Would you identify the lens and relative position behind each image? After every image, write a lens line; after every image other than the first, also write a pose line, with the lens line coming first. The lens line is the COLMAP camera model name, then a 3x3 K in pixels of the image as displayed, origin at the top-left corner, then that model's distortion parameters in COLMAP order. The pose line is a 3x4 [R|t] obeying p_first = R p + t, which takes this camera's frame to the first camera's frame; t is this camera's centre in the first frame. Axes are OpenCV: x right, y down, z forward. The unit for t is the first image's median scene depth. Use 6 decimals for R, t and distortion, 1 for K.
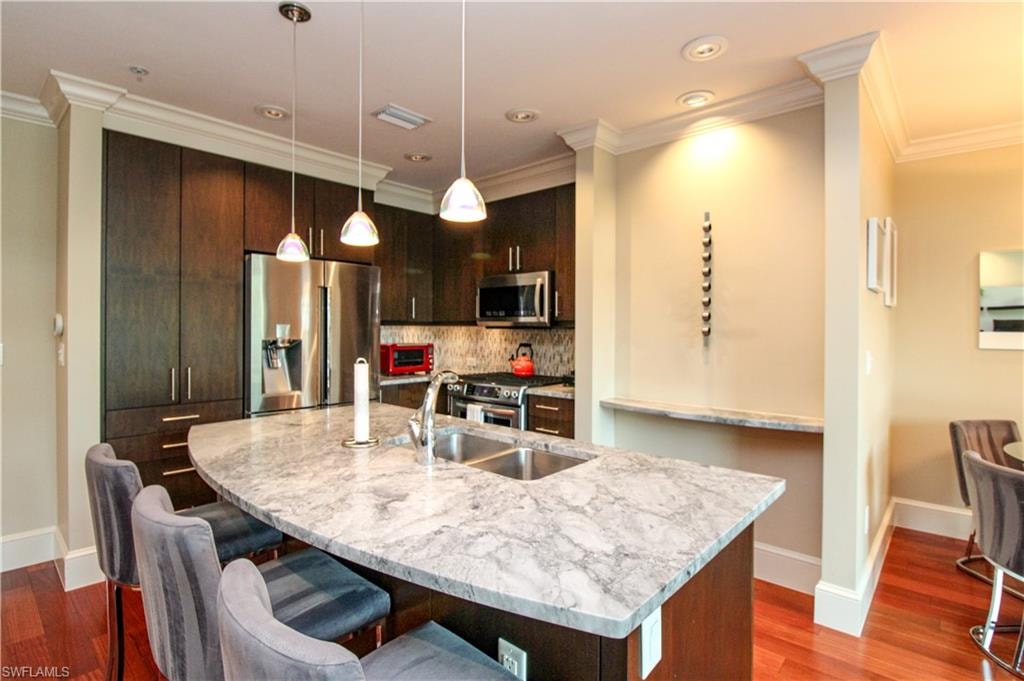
lens RADIAL K [[499.8, 0, 511.9], [0, 499.8, 327.7], [0, 0, 1]] dist [-0.002866, -0.013571]
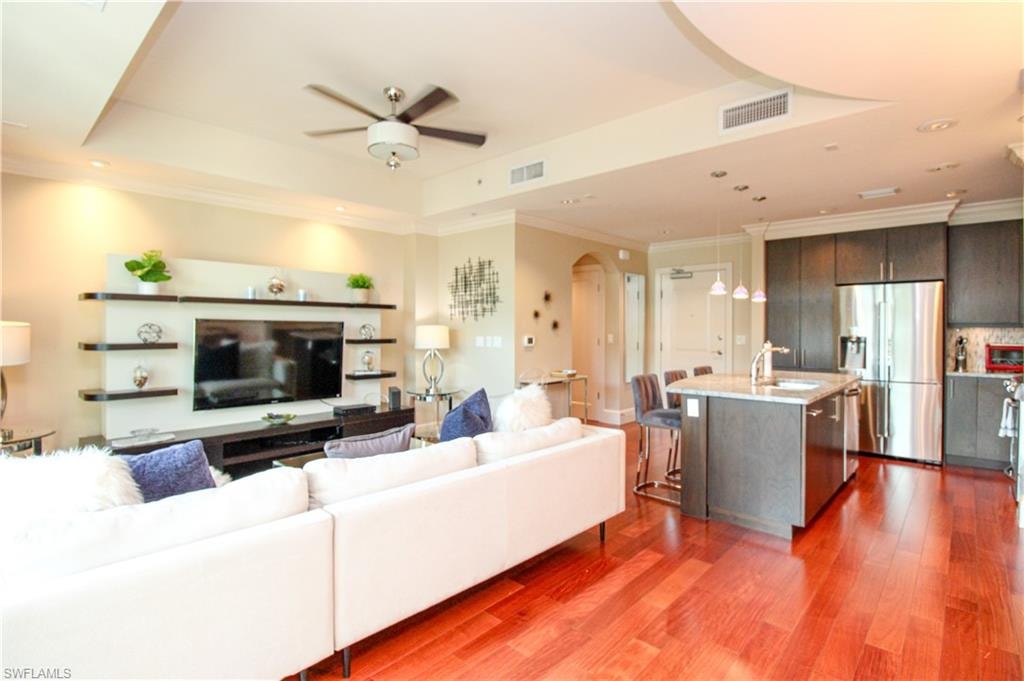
lens RADIAL K [[498.8, 0, 511.0], [0, 498.8, 330.1], [0, 0, 1]] dist [0.002384, -0.014794]
pose [[-0.012619, 0.001526, -0.999919, 1.607211], [-0.002533, 0.999996, 0.001558, 0.004439], [0.999917, 0.002553, -0.012615, -0.145428]]
